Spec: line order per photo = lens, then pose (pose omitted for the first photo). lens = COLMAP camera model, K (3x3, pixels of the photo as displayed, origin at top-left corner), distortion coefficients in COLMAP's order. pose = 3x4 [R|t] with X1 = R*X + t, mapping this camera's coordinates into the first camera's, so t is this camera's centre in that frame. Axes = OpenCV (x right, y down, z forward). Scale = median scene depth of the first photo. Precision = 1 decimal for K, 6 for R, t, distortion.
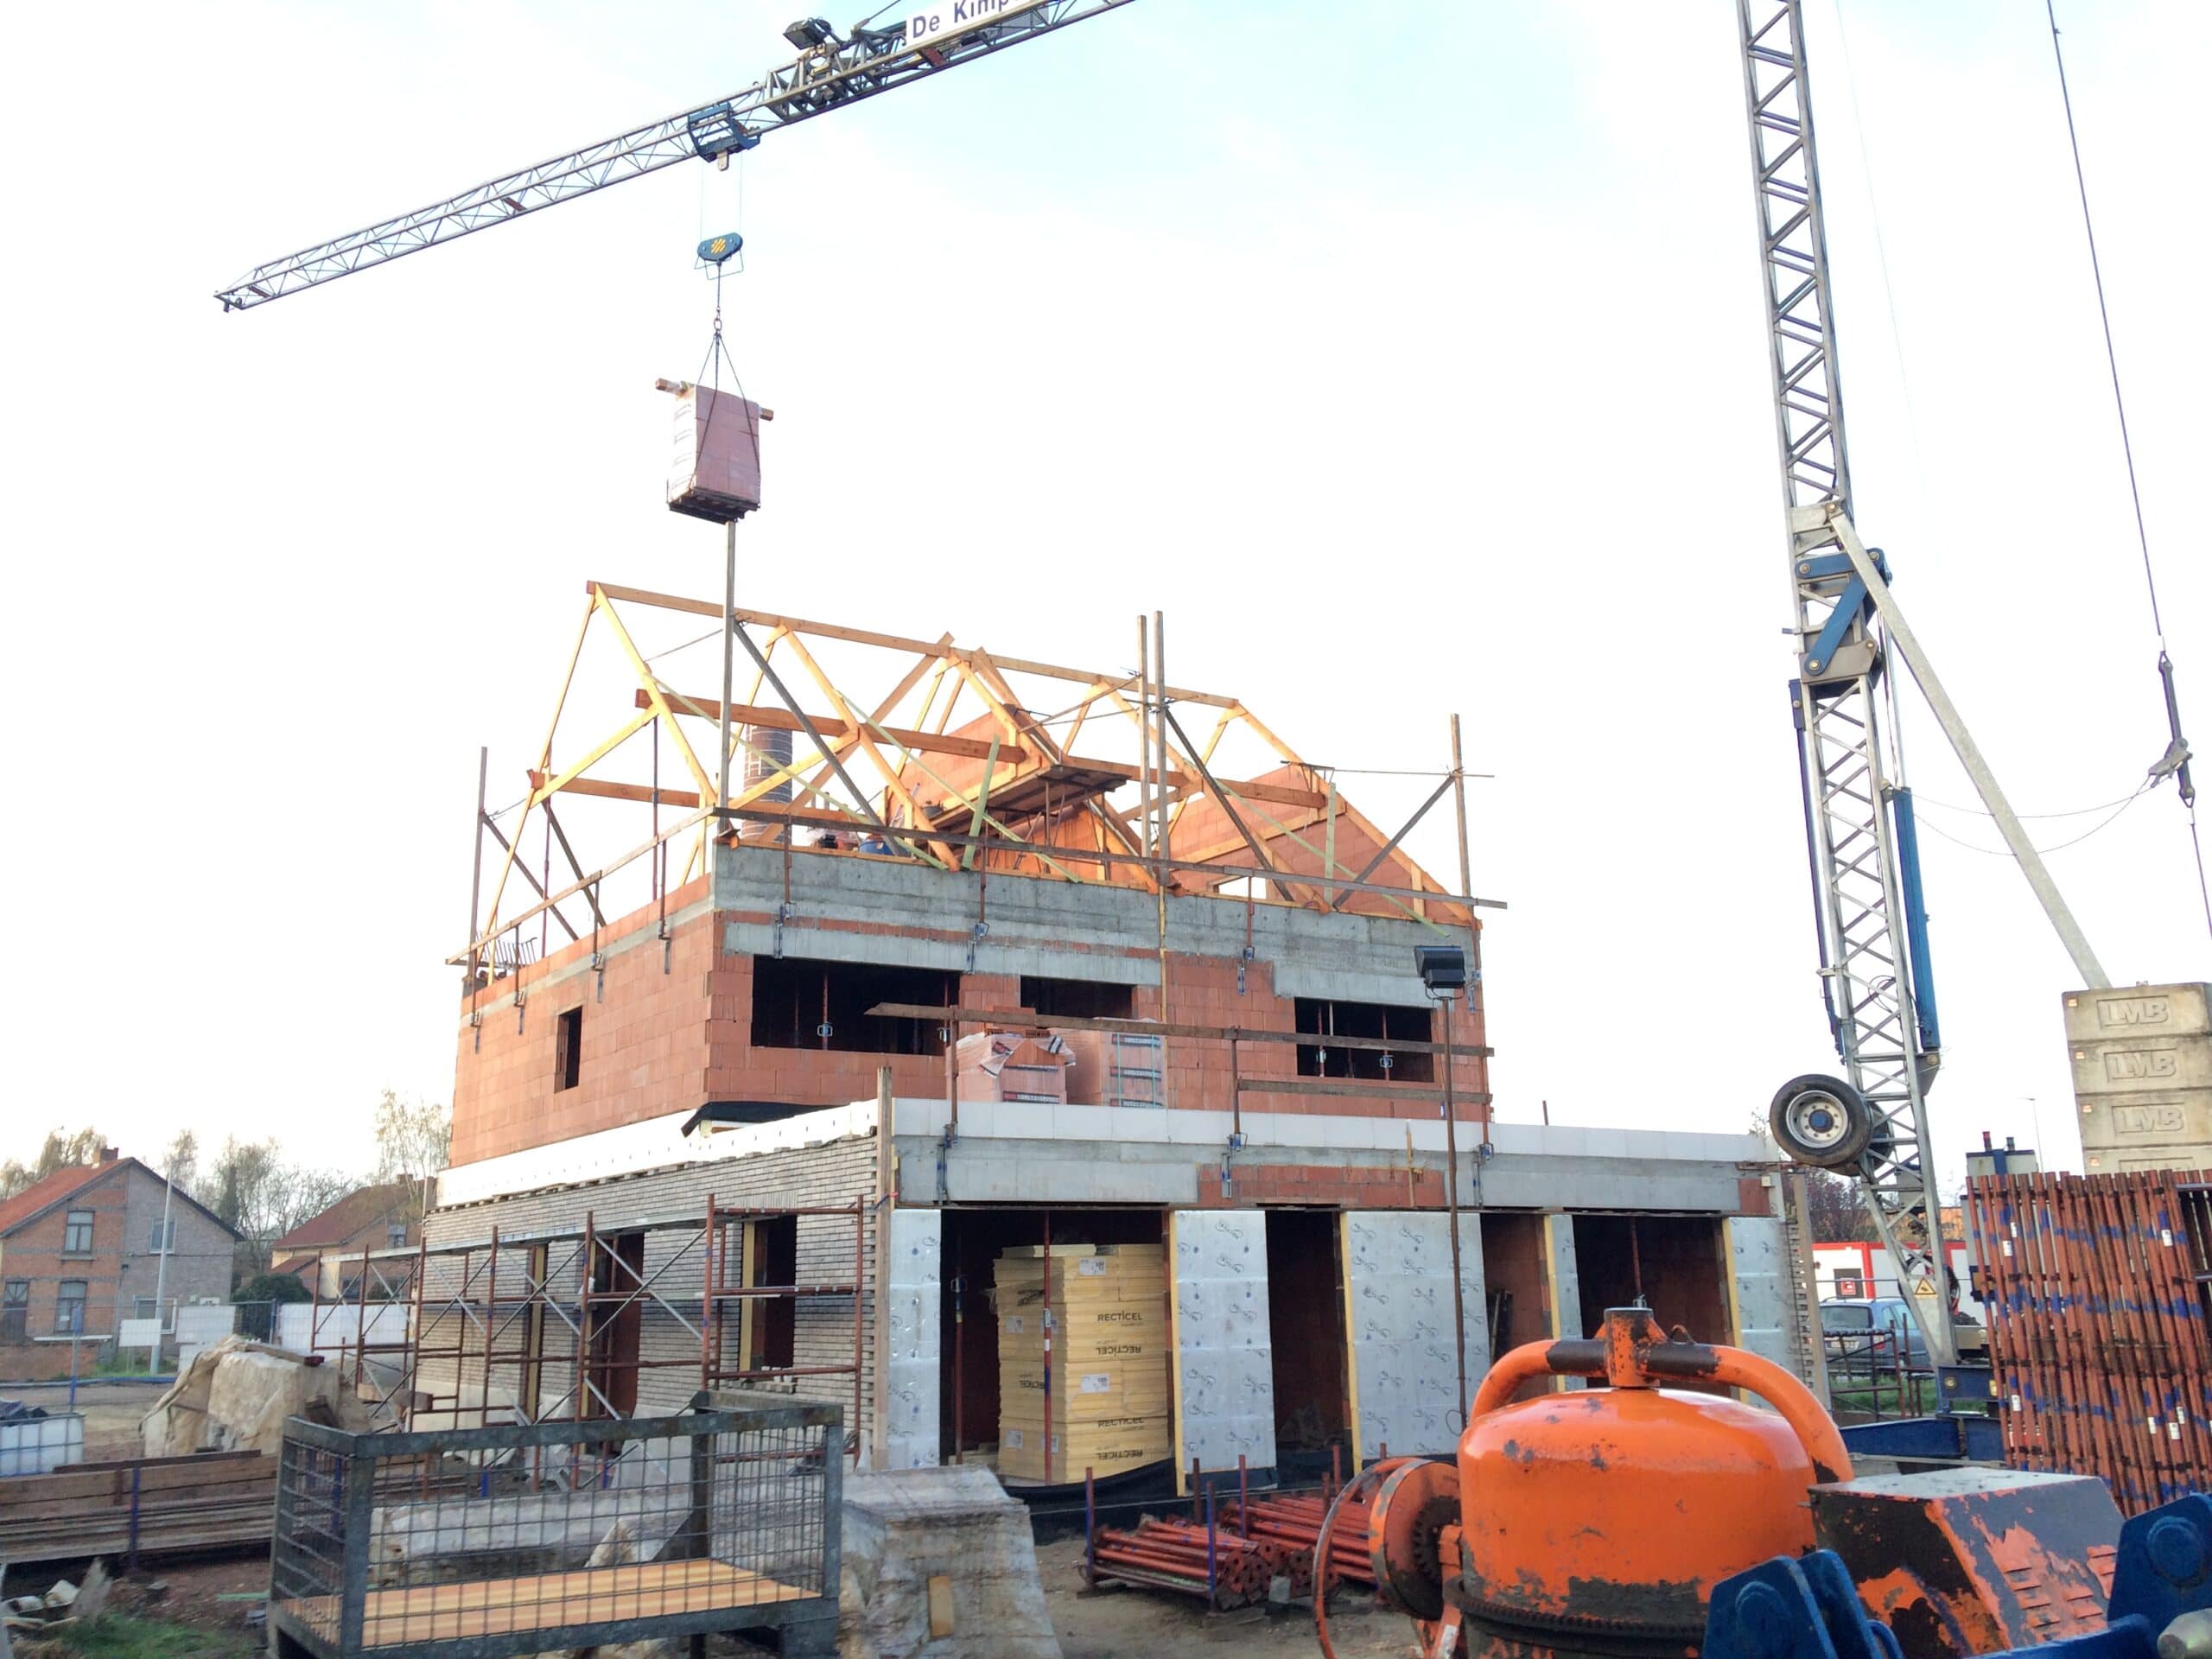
lens RADIAL K [[1884.7, 0, 1107.5], [0, 1884.7, 816.0], [0, 0, 1]] dist [0.081764, -0.088607]
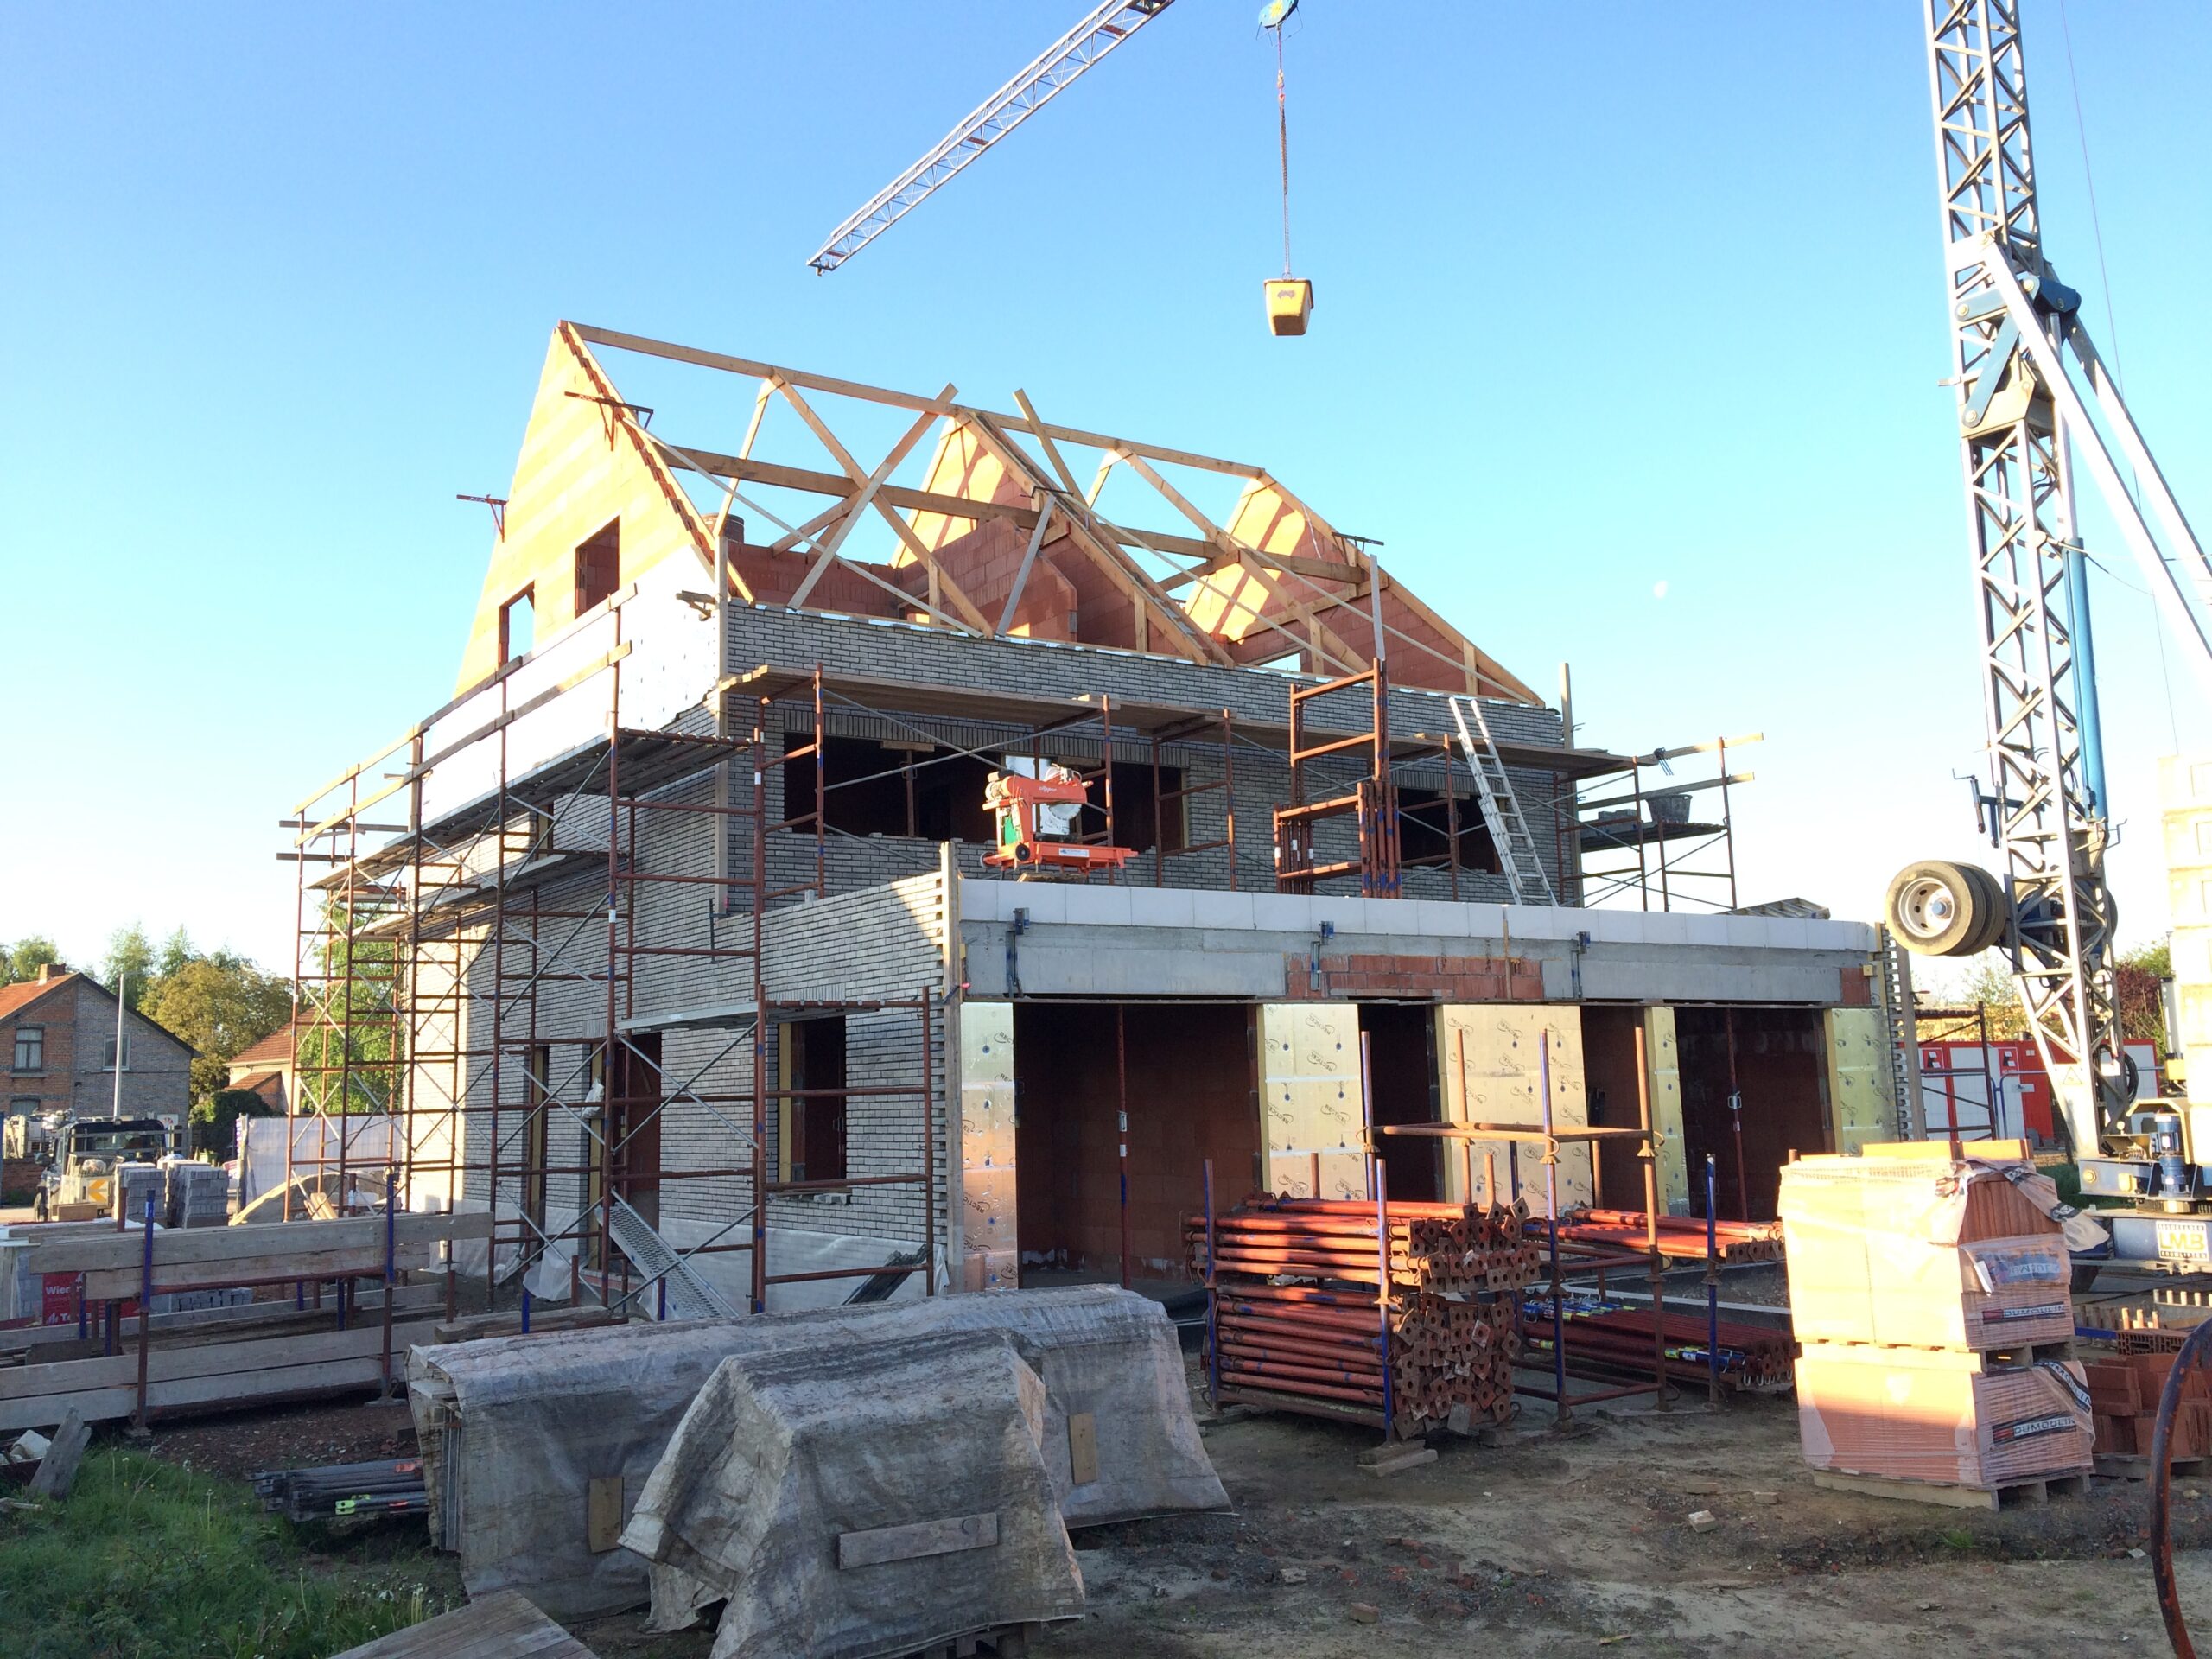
lens RADIAL K [[1884.7, 0, 1095.7], [0, 1884.7, 831.0], [0, 0, 1]] dist [0.081764, -0.088607]
pose [[0.999696, -0.006948, 0.023667, -0.063179], [0.004482, 0.994700, 0.102726, 0.033450], [-0.024255, -0.102589, 0.994428, 0.114982]]
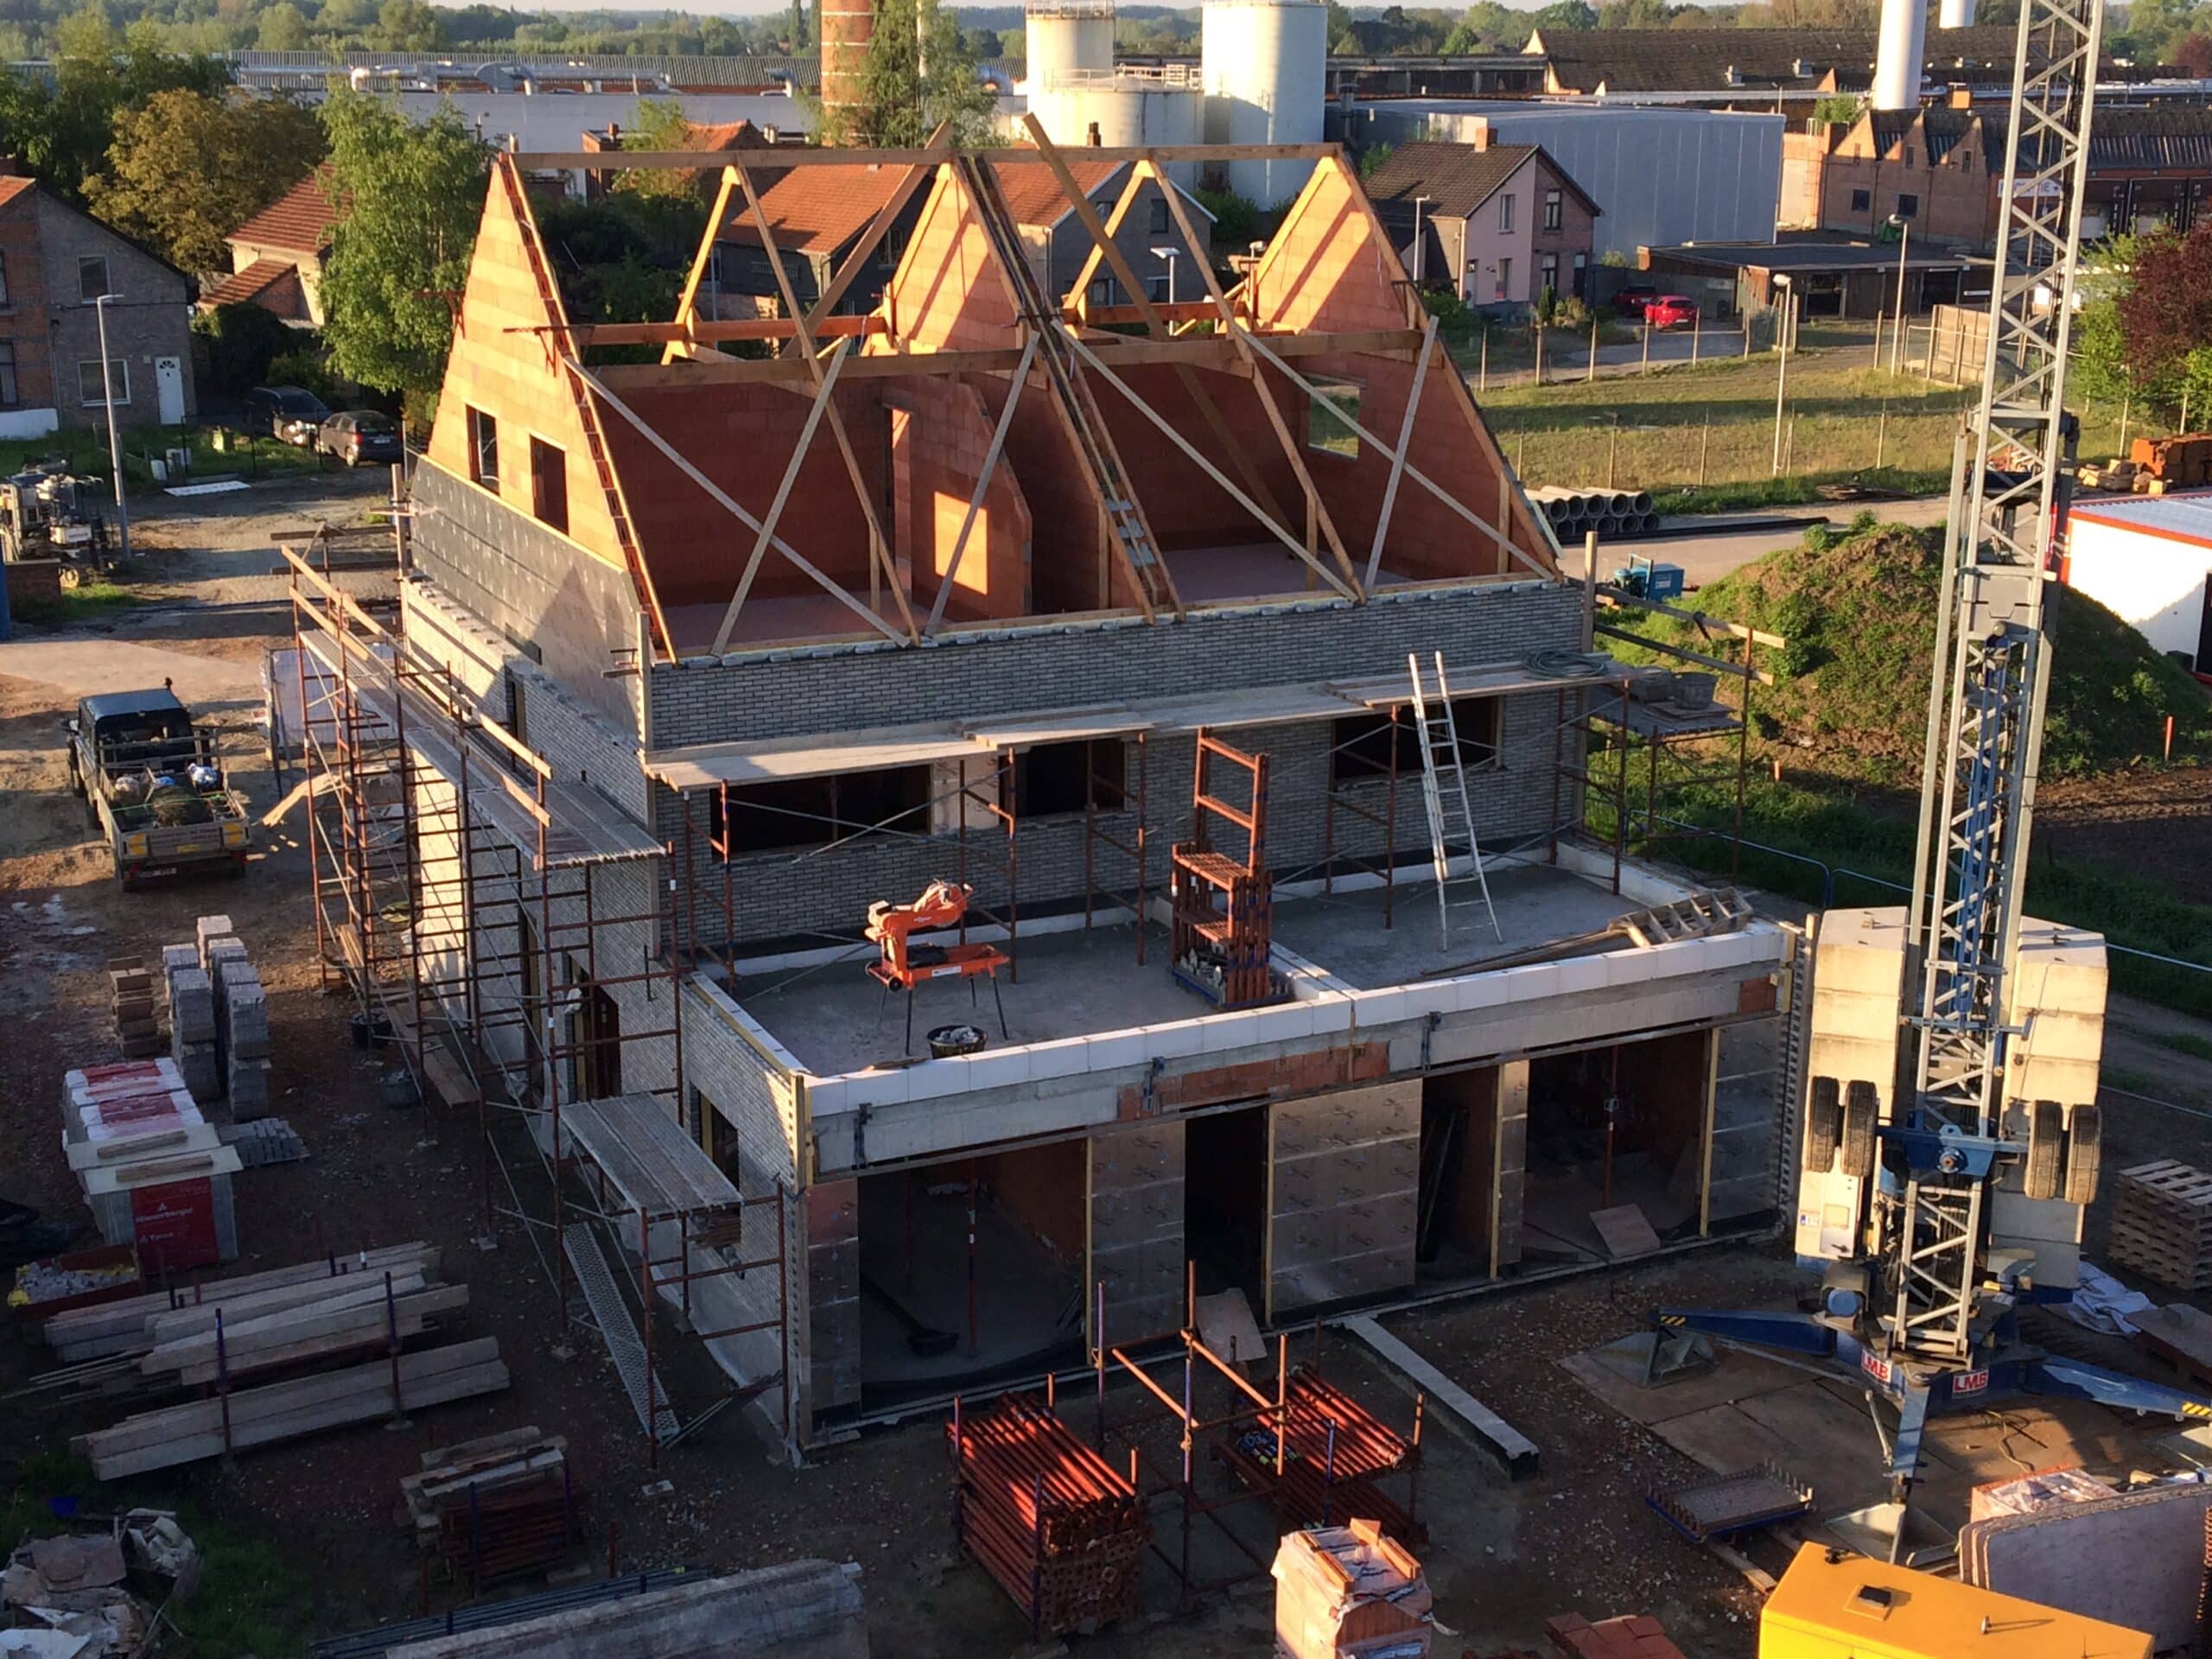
lens RADIAL K [[2854.1, 0, 1109.6], [0, 2854.1, 831.4], [0, 0, 1]] dist [0.055365, 0.000000]
pose [[0.993363, 0.051601, -0.102798, 0.195865], [0.006276, 0.868074, 0.496394, -0.711596], [0.114851, -0.493745, 0.861989, -0.279420]]
